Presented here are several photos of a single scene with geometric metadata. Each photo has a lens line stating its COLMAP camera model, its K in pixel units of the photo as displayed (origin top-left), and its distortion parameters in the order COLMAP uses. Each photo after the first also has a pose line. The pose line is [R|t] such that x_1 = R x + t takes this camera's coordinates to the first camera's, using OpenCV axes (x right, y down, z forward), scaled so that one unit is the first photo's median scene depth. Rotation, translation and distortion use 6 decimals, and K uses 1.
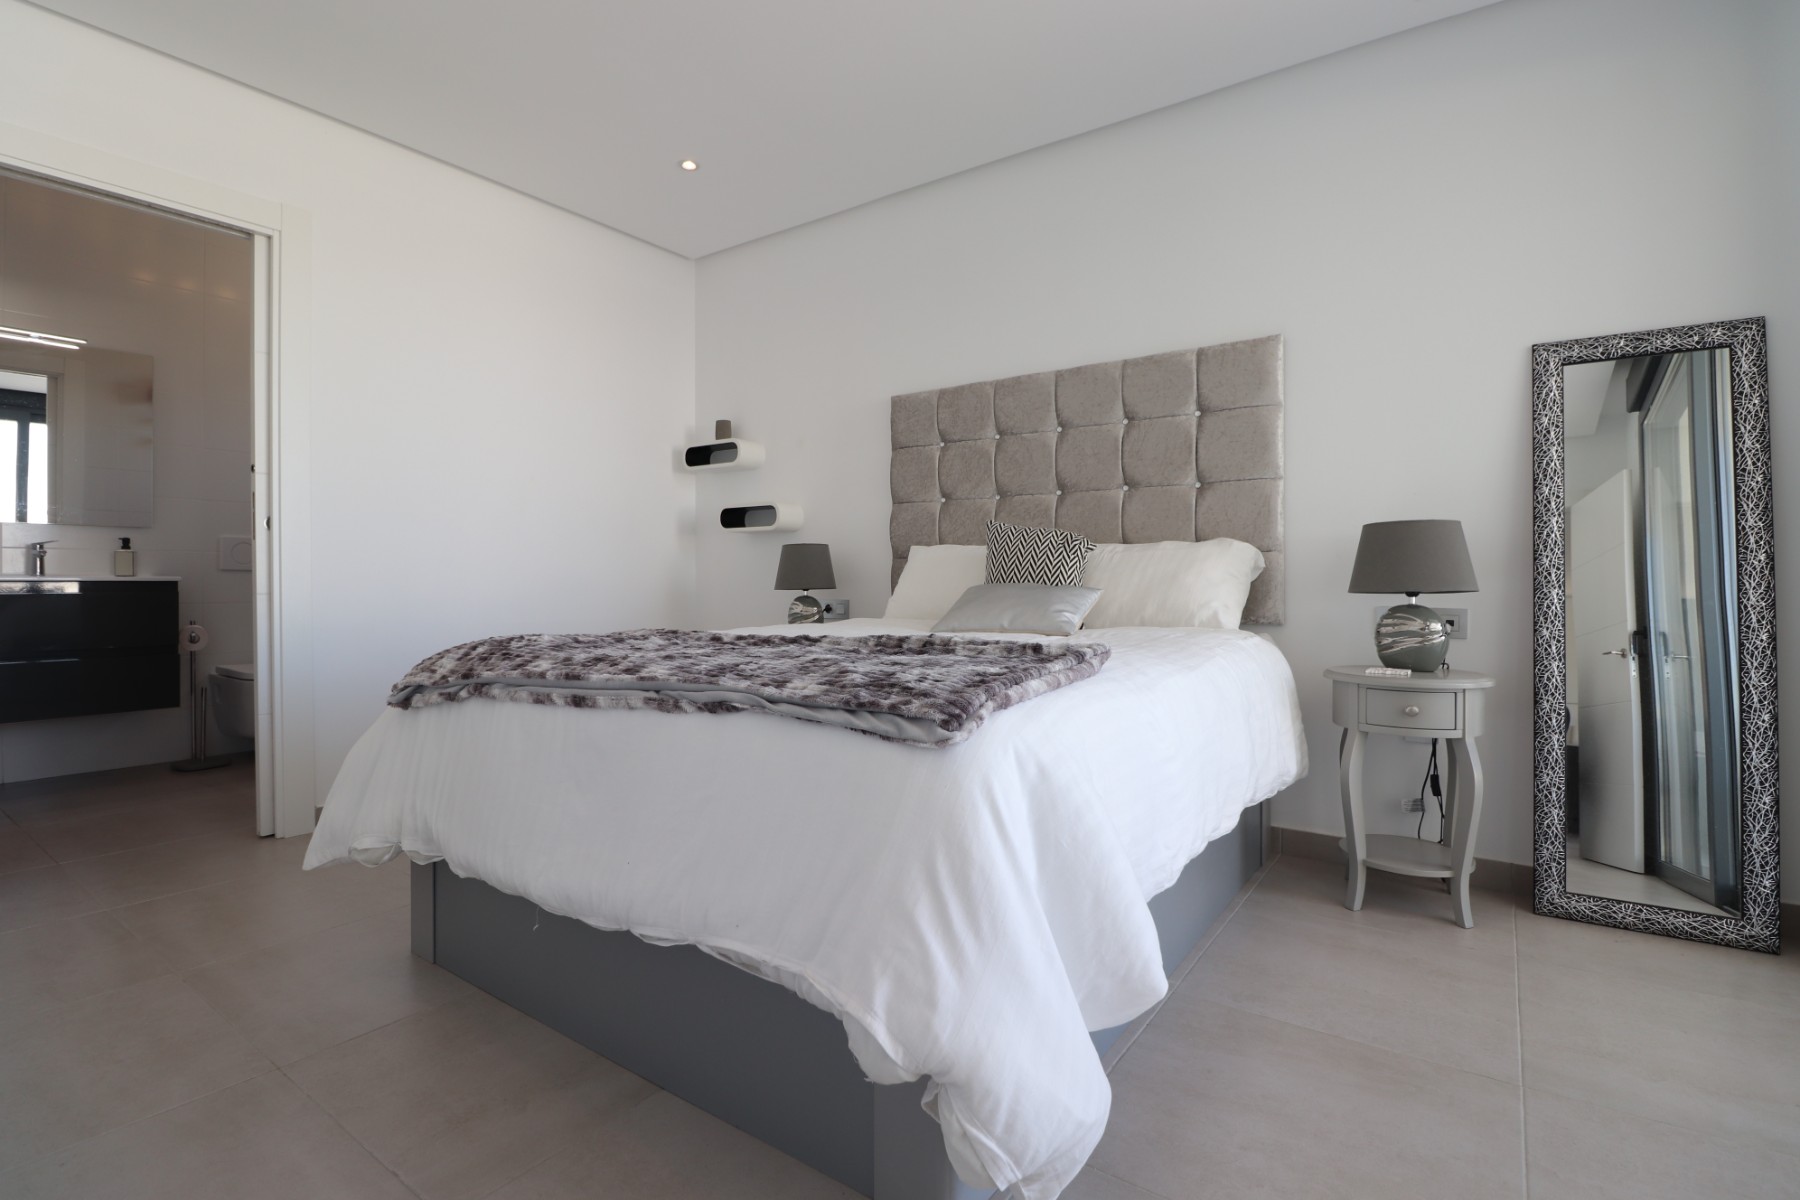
lens RADIAL K [[834.3, 0, 898.4], [0, 834.3, 584.2], [0, 0, 1]] dist [-0.000513, -0.013191]
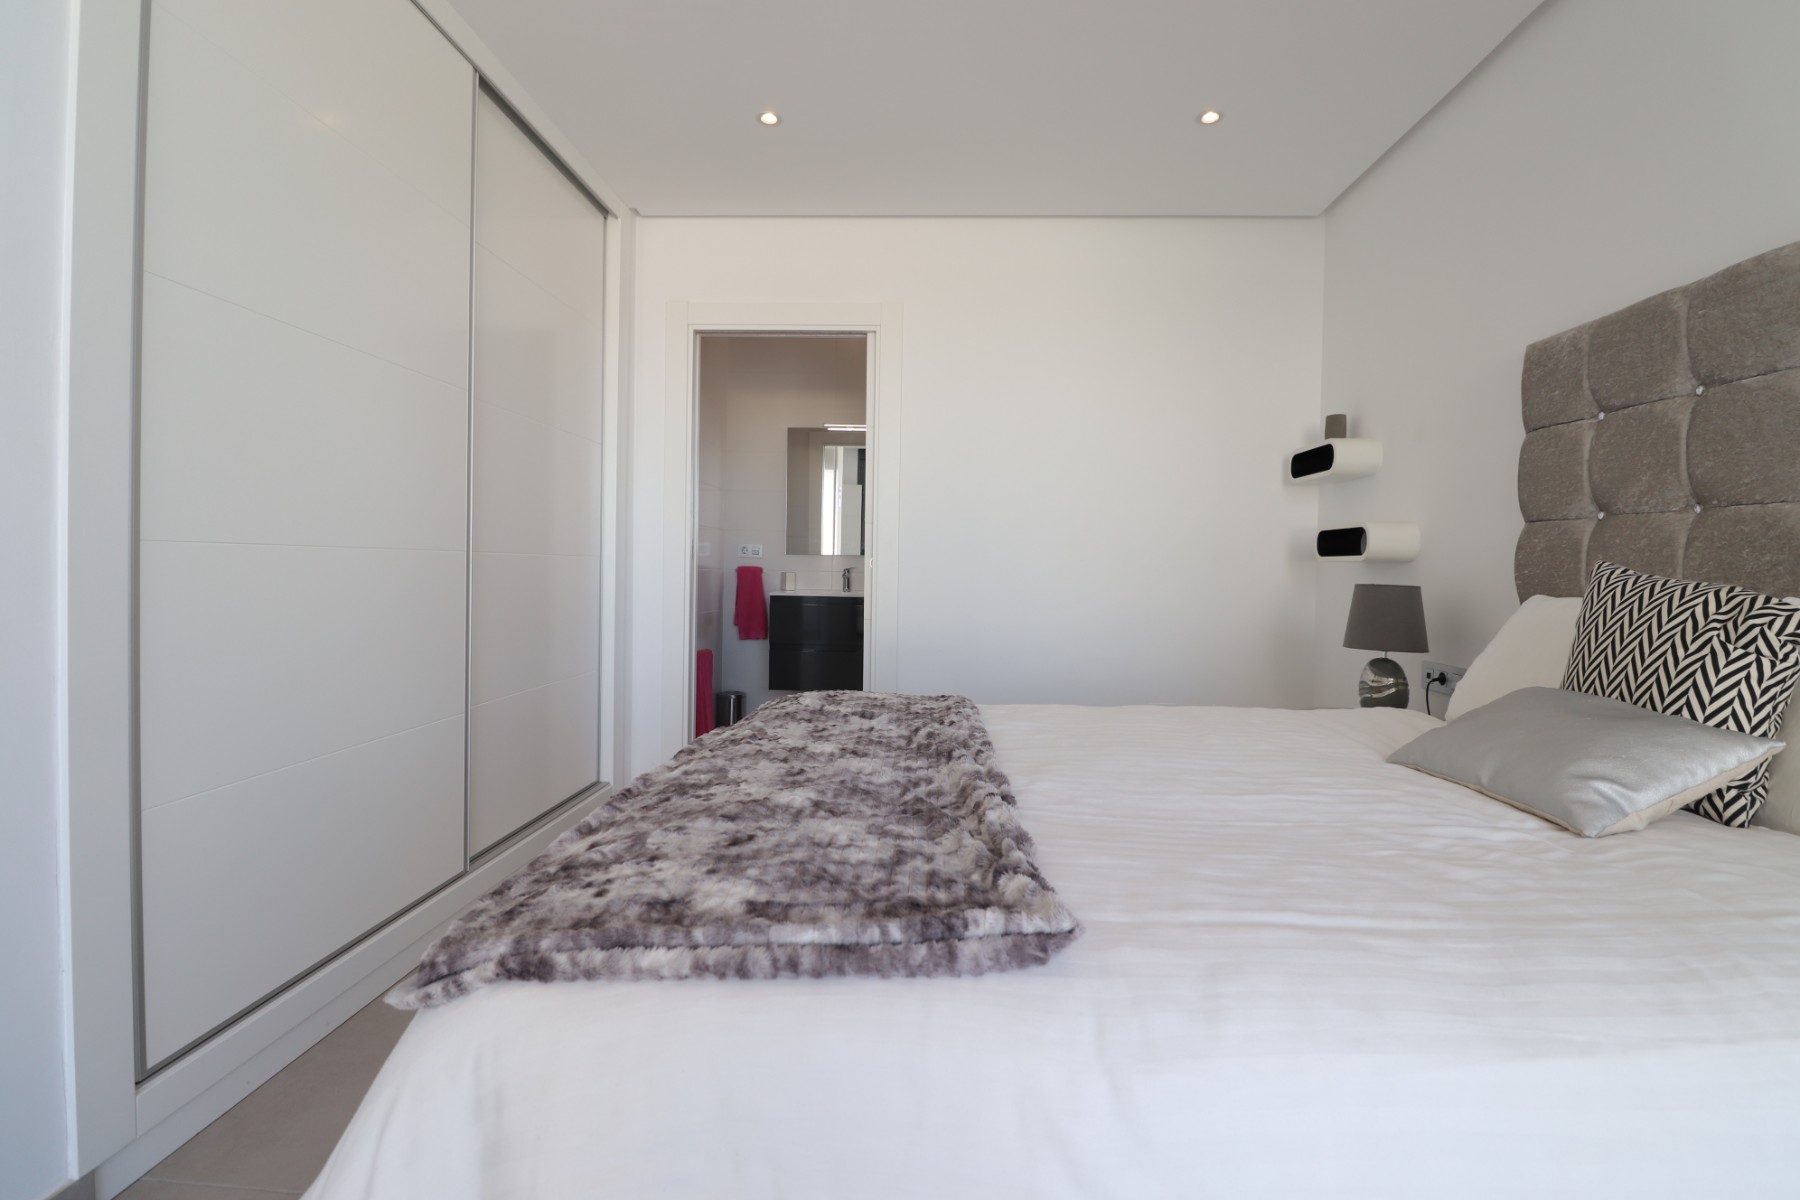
lens RADIAL K [[834.3, 0, 898.4], [0, 834.3, 584.2], [0, 0, 1]] dist [-0.000513, -0.013191]
pose [[0.547482, 0.023132, -0.836498, 0.255980], [-0.019240, 0.999702, 0.015053, -0.052421], [0.836597, 0.007853, 0.547763, 0.290230]]
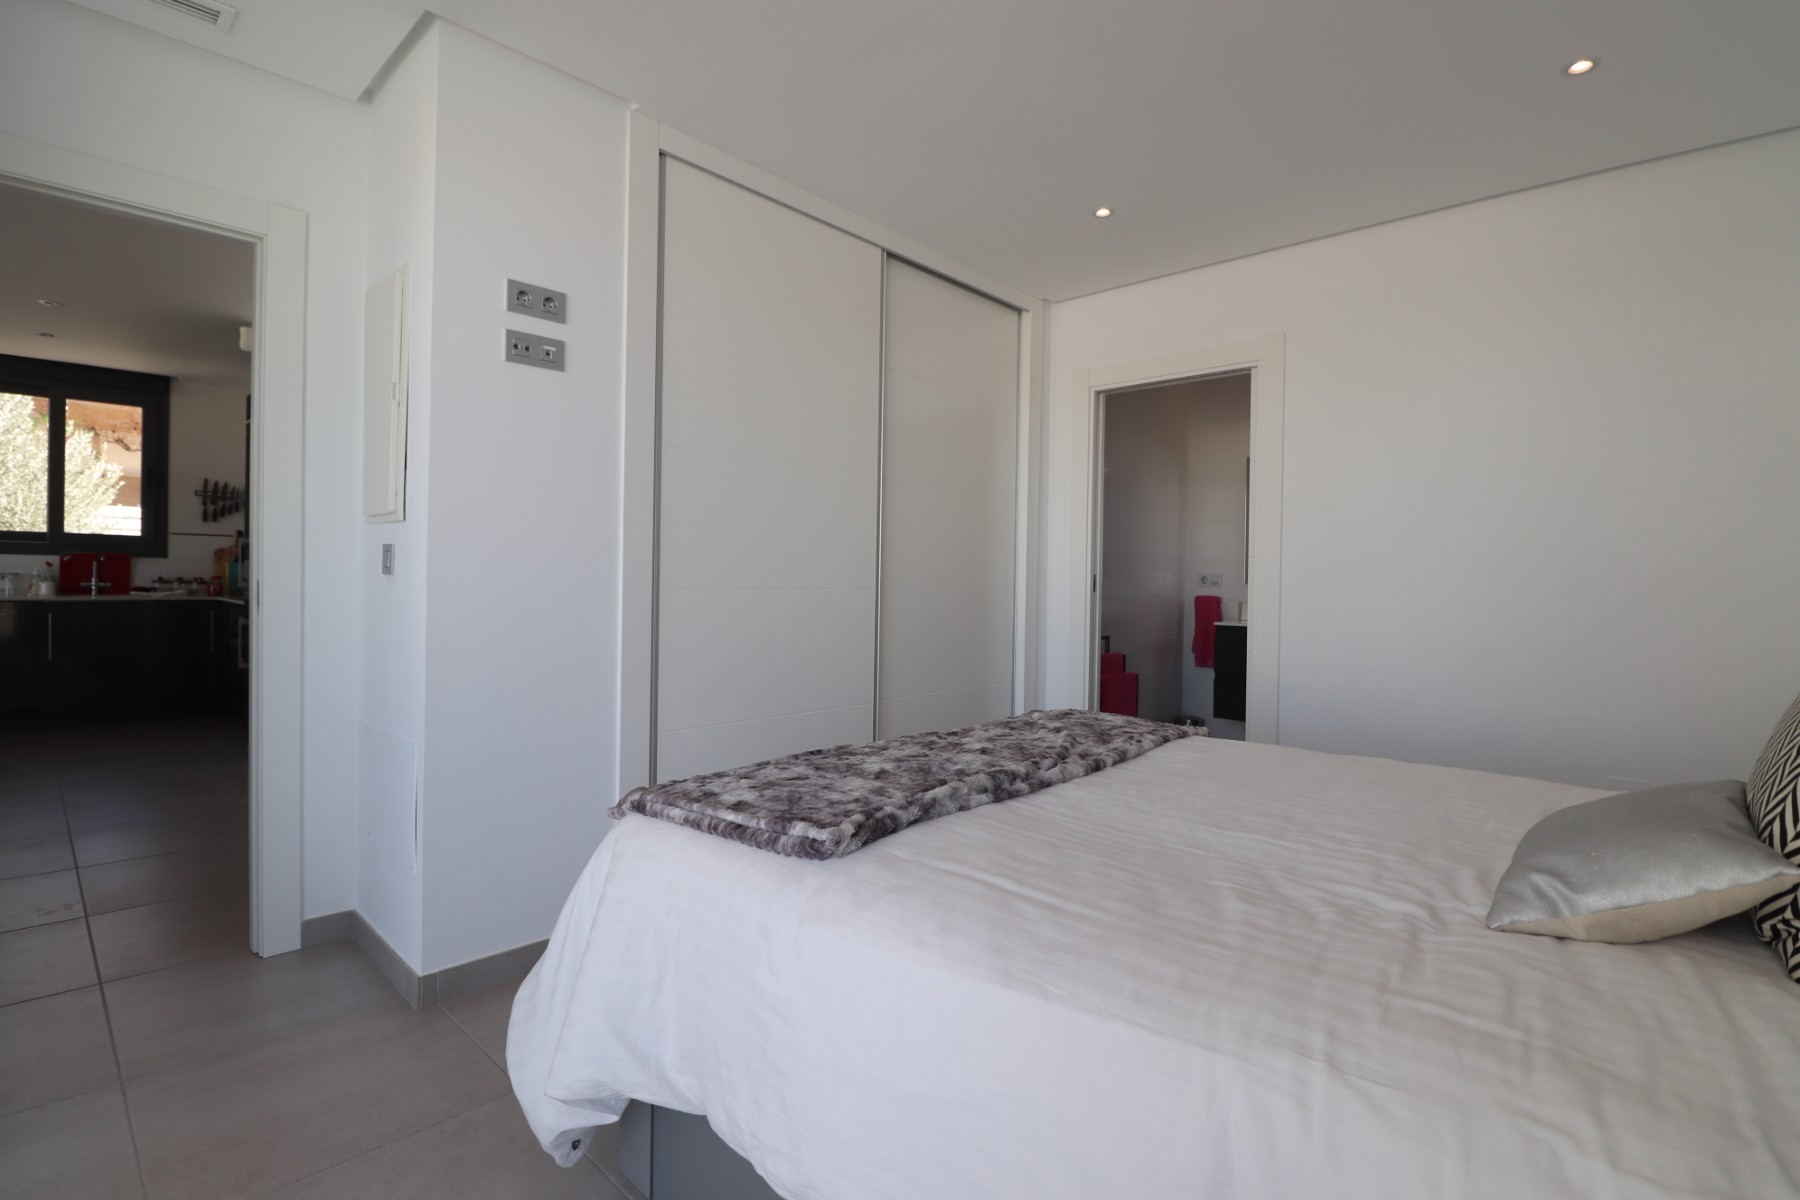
lens RADIAL K [[834.3, 0, 898.4], [0, 834.3, 584.2], [0, 0, 1]] dist [-0.000513, -0.013191]
pose [[-0.128193, 0.000823, -0.991749, 0.444777], [-0.019516, 0.999804, 0.003353, -0.071351], [0.991557, 0.019785, -0.128151, 0.512381]]
